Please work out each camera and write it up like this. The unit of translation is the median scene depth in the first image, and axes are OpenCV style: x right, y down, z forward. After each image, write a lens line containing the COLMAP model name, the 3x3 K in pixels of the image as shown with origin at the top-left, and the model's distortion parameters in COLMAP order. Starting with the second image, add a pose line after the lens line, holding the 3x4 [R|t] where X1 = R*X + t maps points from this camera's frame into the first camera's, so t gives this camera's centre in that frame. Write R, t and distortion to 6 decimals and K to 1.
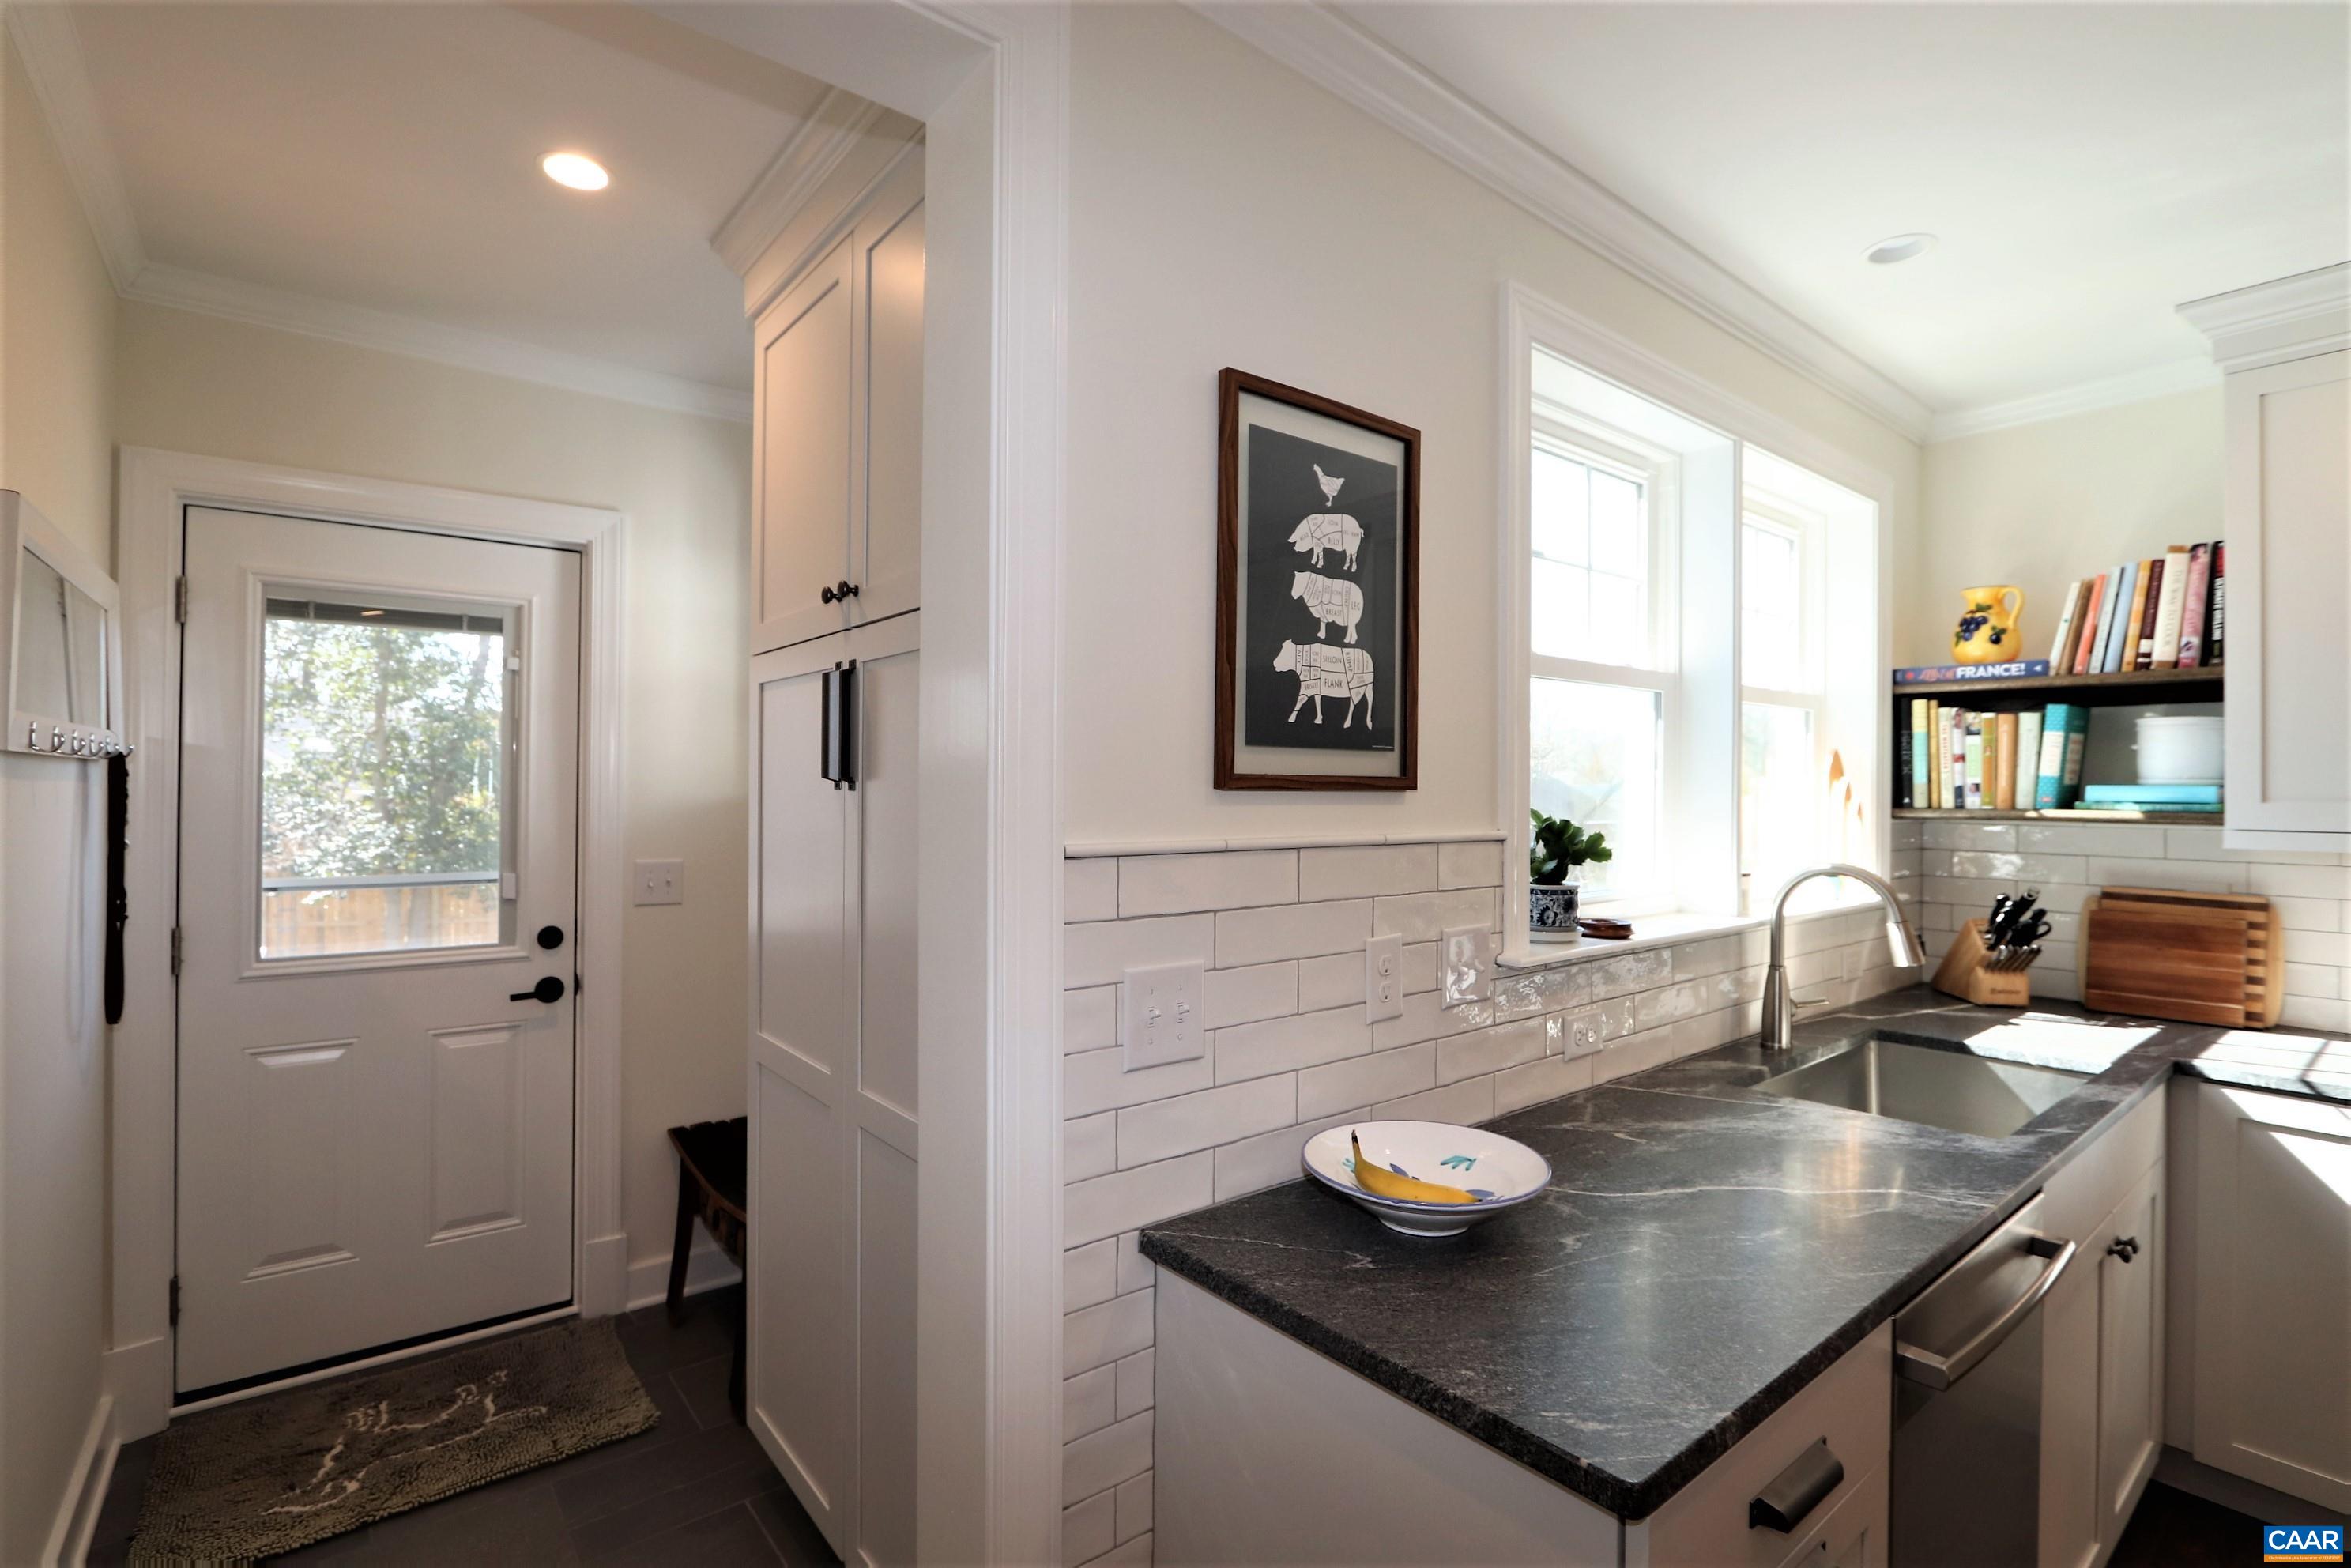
lens RADIAL K [[1089.8, 0, 1175.4], [0, 1089.8, 780.6], [0, 0, 1]] dist [-0.022033, 0.000336]
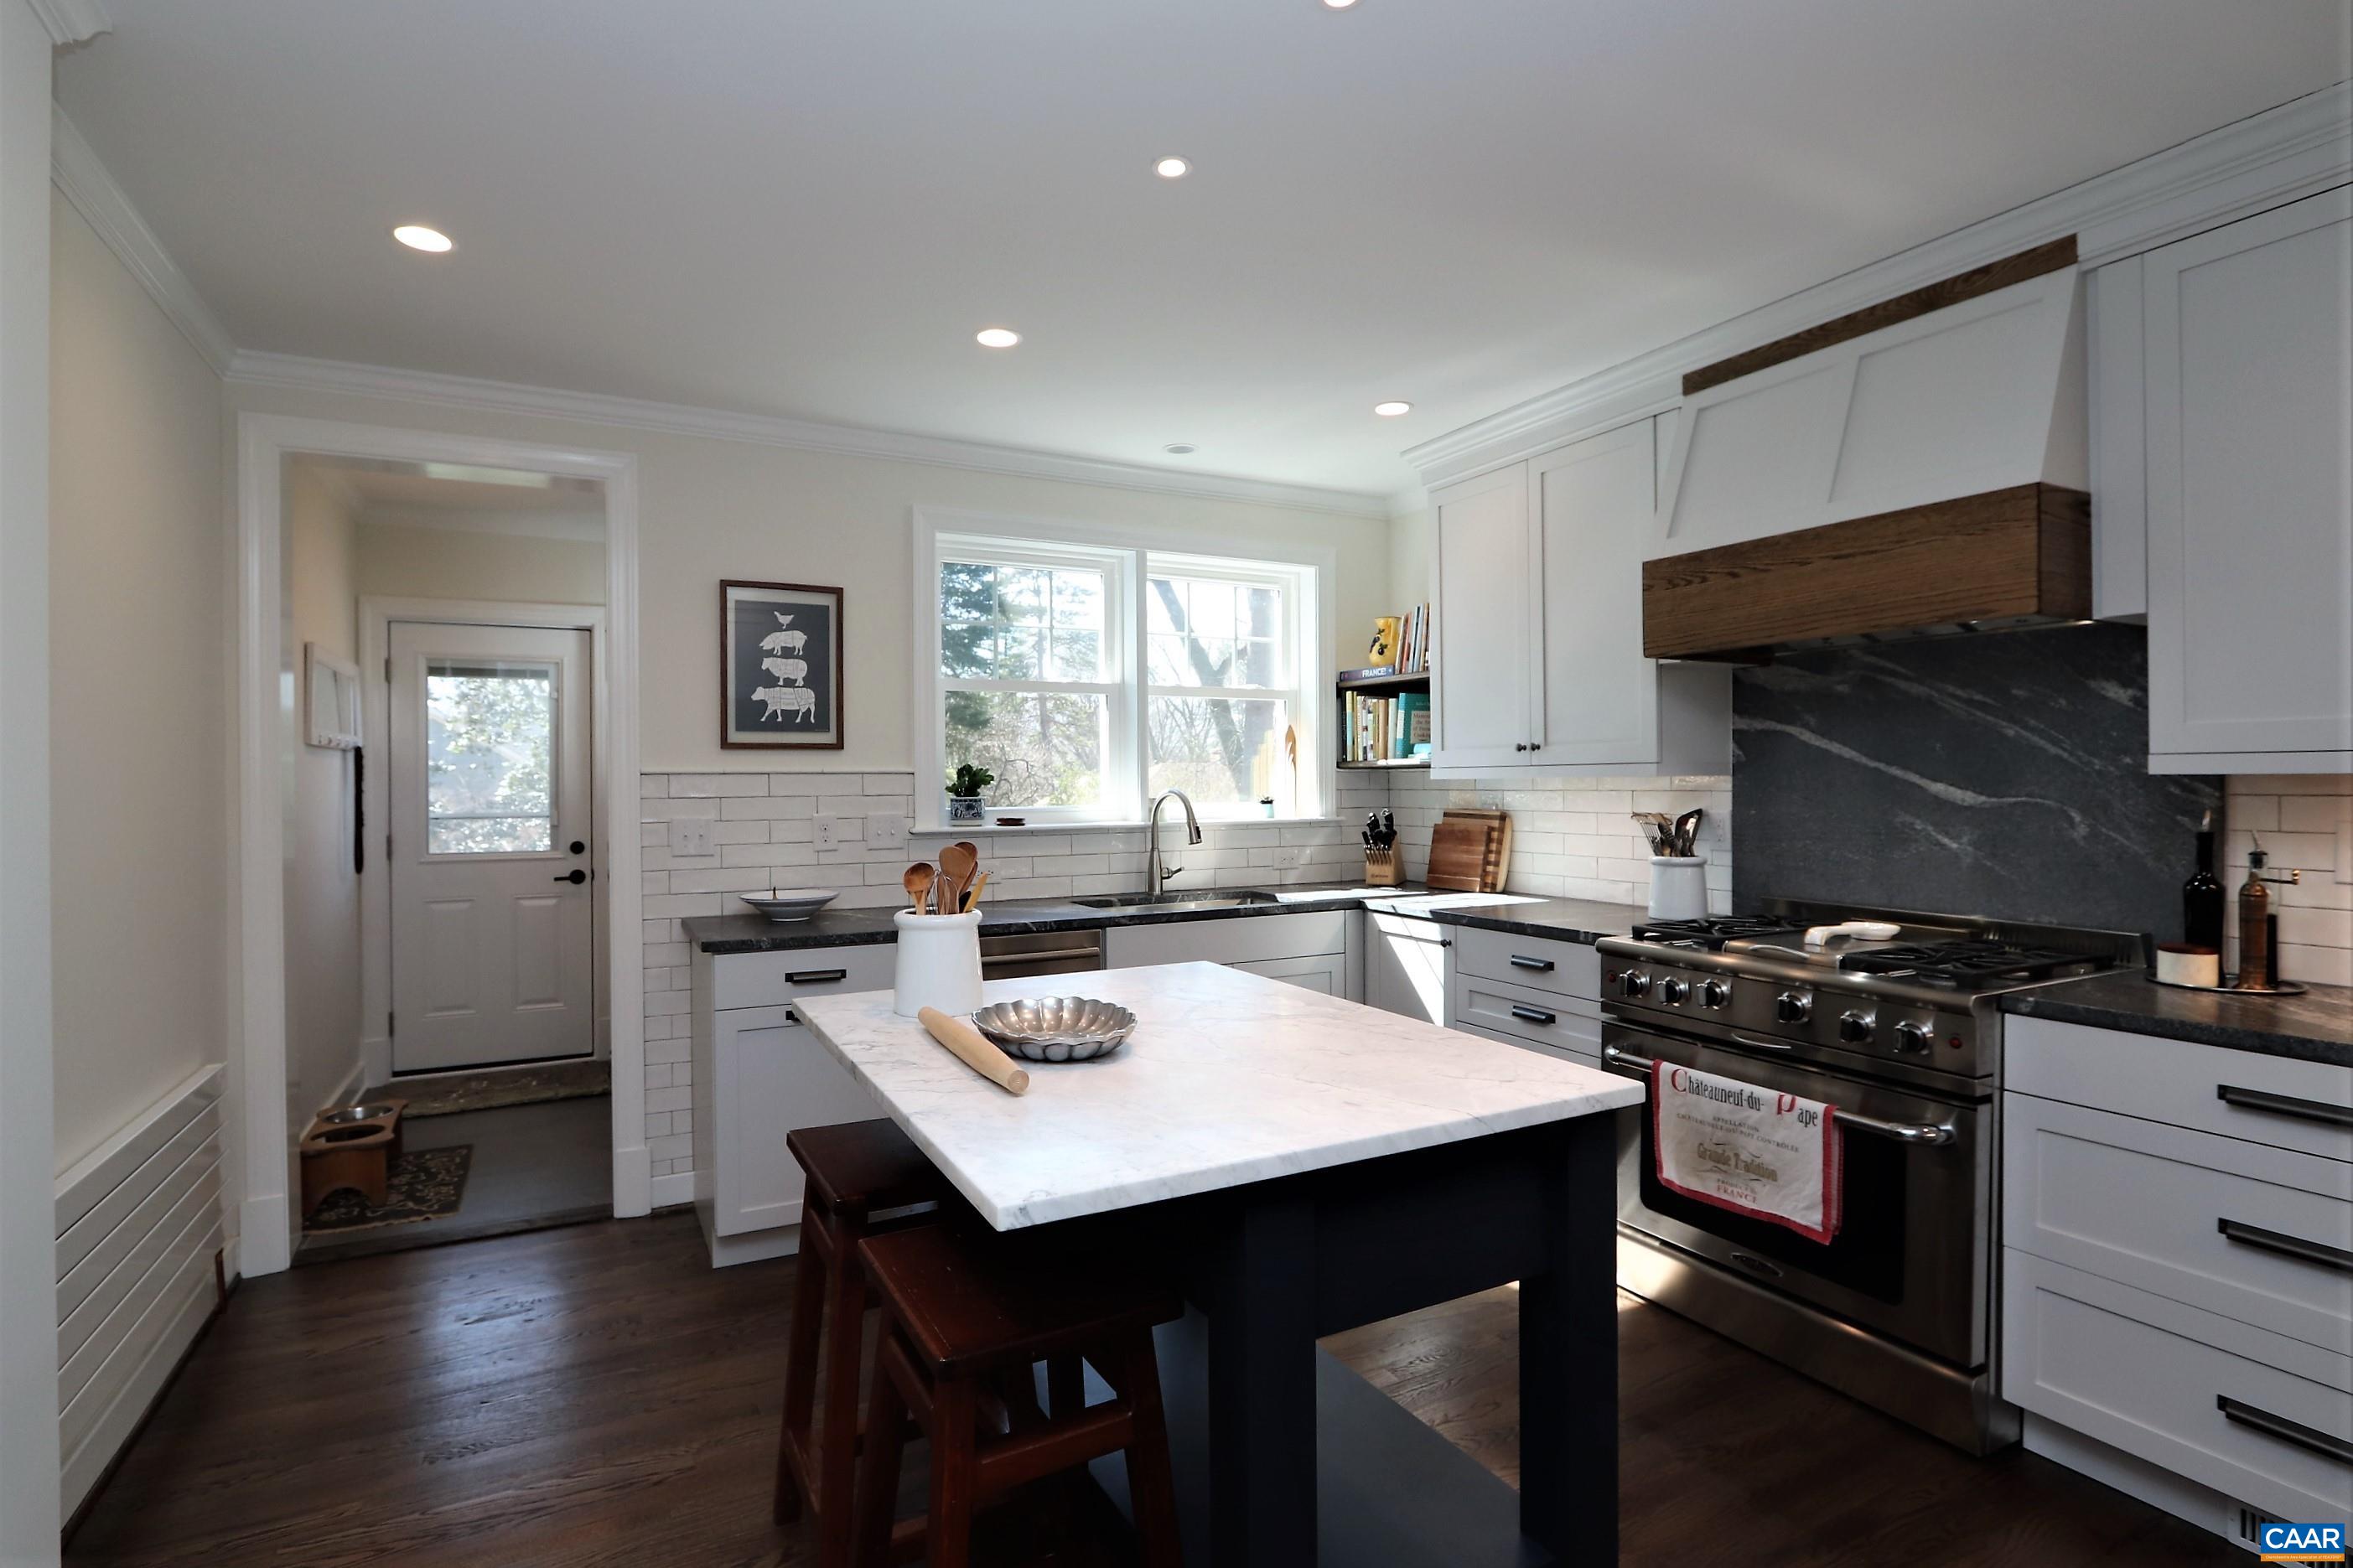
lens RADIAL K [[1152.8, 0, 1176.5], [0, 1152.8, 784.0], [0, 0, 1]] dist [-0.022367, 0.000146]
pose [[0.981932, -0.014565, -0.188671, 1.019715], [0.016558, 0.999822, 0.008992, 0.053504], [0.188507, -0.011954, 0.981999, -0.909272]]
